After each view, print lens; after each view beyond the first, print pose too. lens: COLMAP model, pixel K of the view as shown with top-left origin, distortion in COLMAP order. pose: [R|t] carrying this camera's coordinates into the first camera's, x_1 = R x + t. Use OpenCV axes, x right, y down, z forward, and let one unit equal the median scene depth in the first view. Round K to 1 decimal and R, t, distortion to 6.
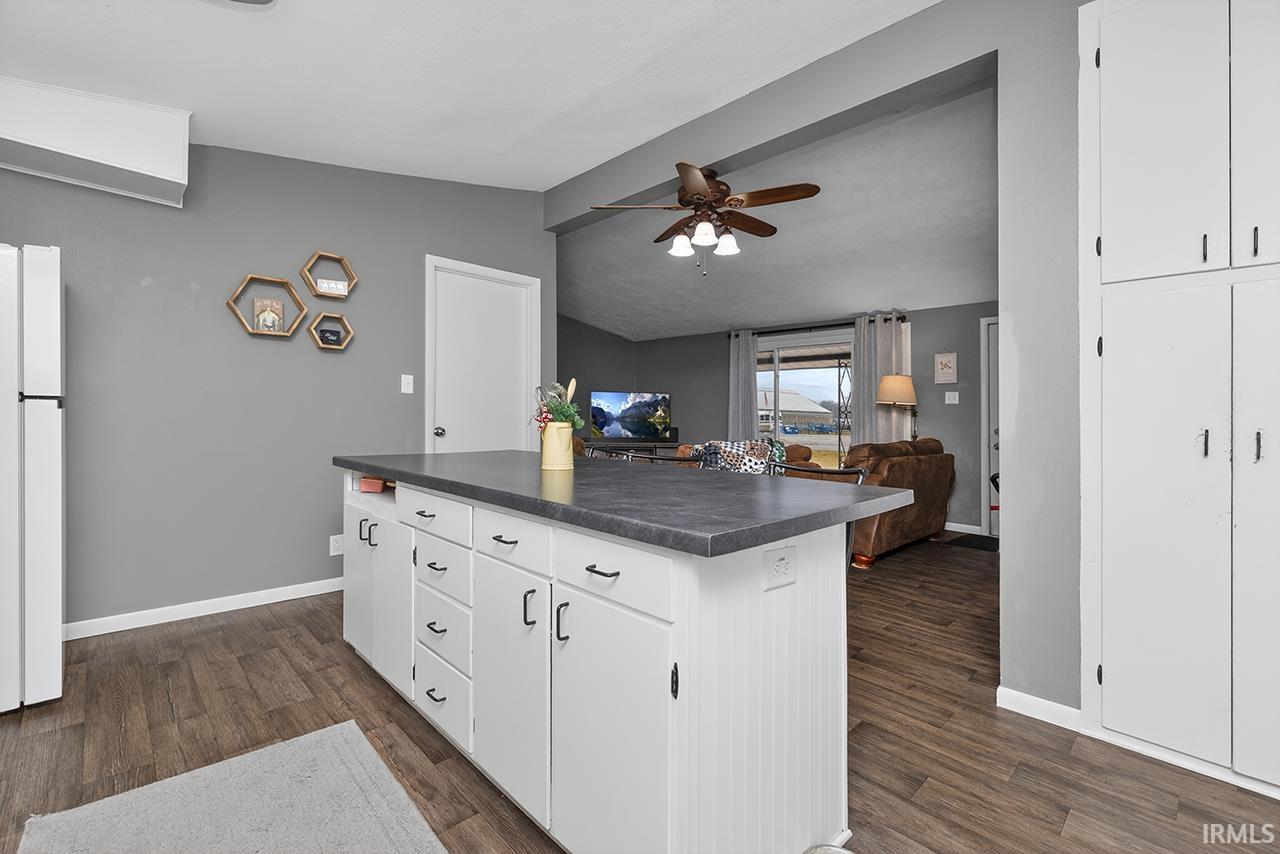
lens RADIAL K [[558.7, 0, 635.2], [0, 558.7, 380.0], [0, 0, 1]] dist [0.000150, 0.000330]
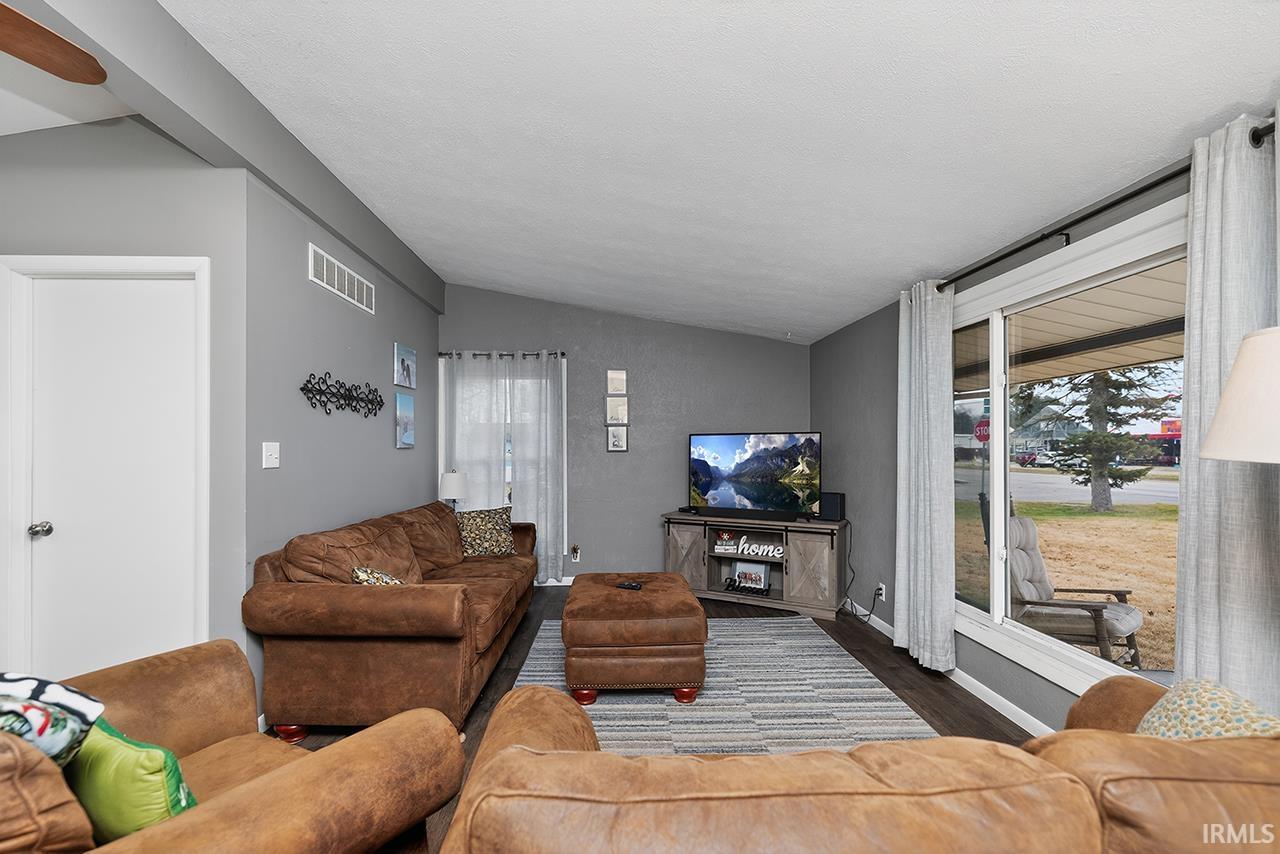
lens RADIAL K [[558.7, 0, 633.4], [0, 558.7, 447.0], [0, 0, 1]] dist [0.000150, 0.000330]
pose [[0.754136, -0.021284, -0.656373, 0.288951], [0.057765, 0.997751, 0.034014, 0.009393], [0.654172, -0.063567, 0.753670, 0.481509]]
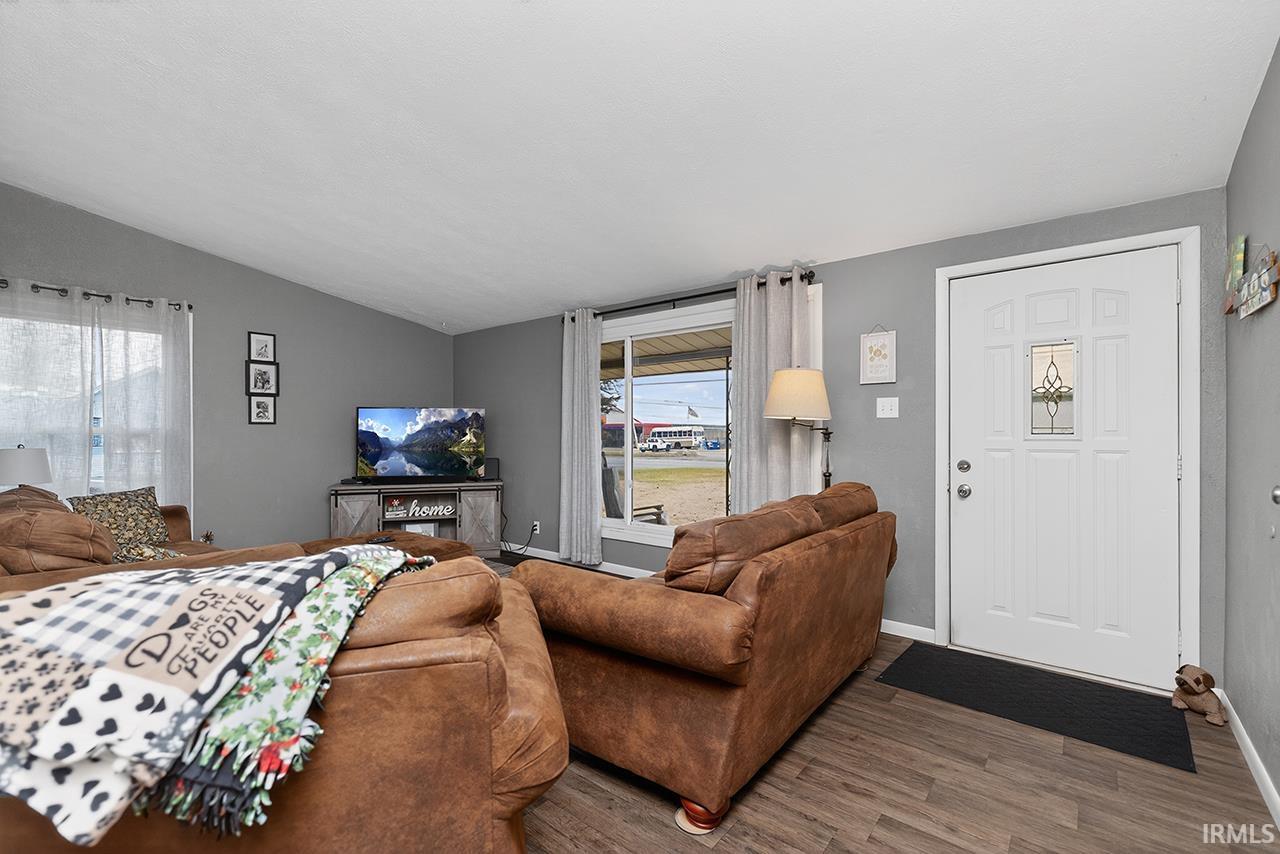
lens RADIAL K [[558.7, 0, 633.8], [0, 558.7, 420.0], [0, 0, 1]] dist [0.000150, 0.000330]
pose [[0.992452, -0.016774, 0.121478, 0.162688], [0.011717, 0.999039, 0.042227, 0.011719], [-0.122070, -0.040485, 0.991695, 0.317812]]
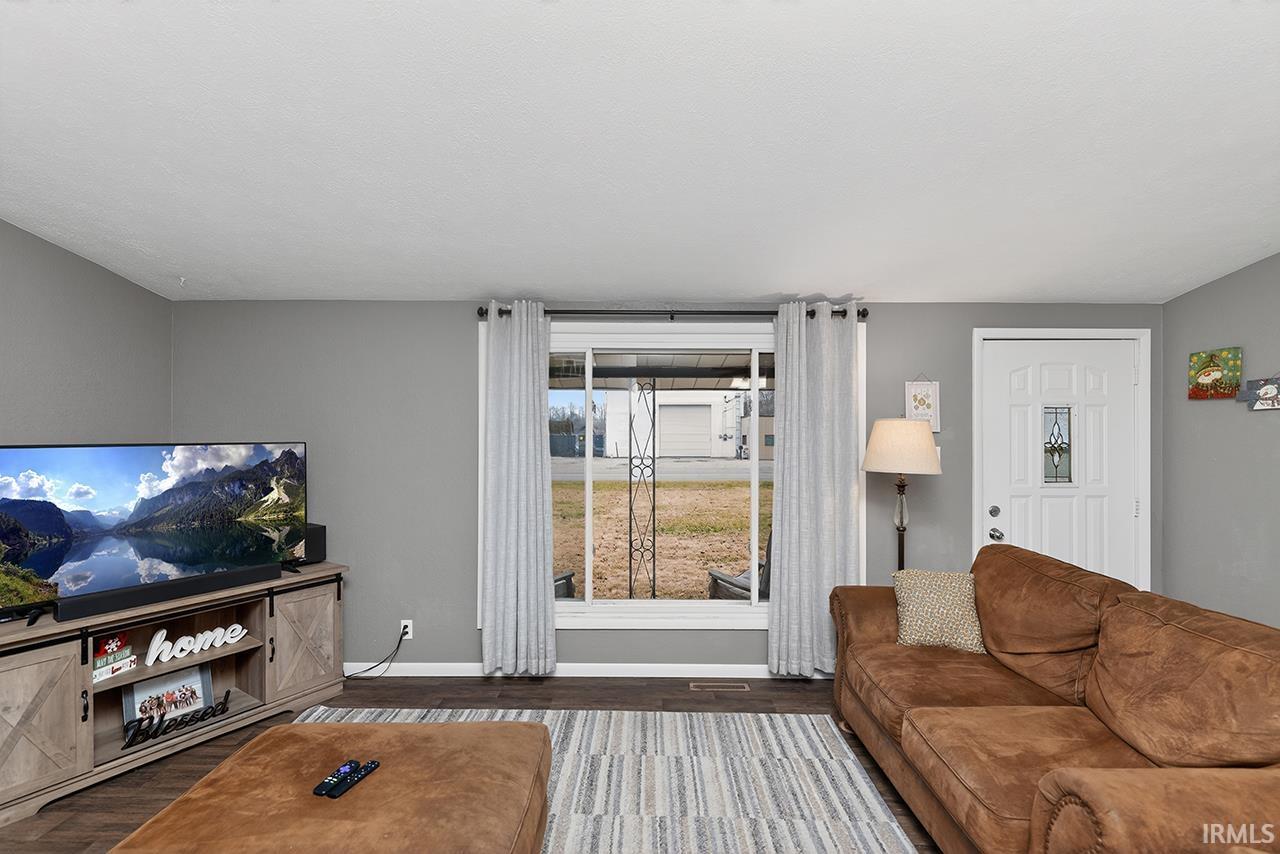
lens RADIAL K [[558.7, 0, 647.9], [0, 558.7, 430.5], [0, 0, 1]] dist [0.000150, 0.000330]
pose [[0.687730, -0.016026, 0.725790, -0.055900], [-0.033243, 0.998012, 0.053537, -0.013108], [-0.725205, -0.060947, 0.685830, 0.577081]]
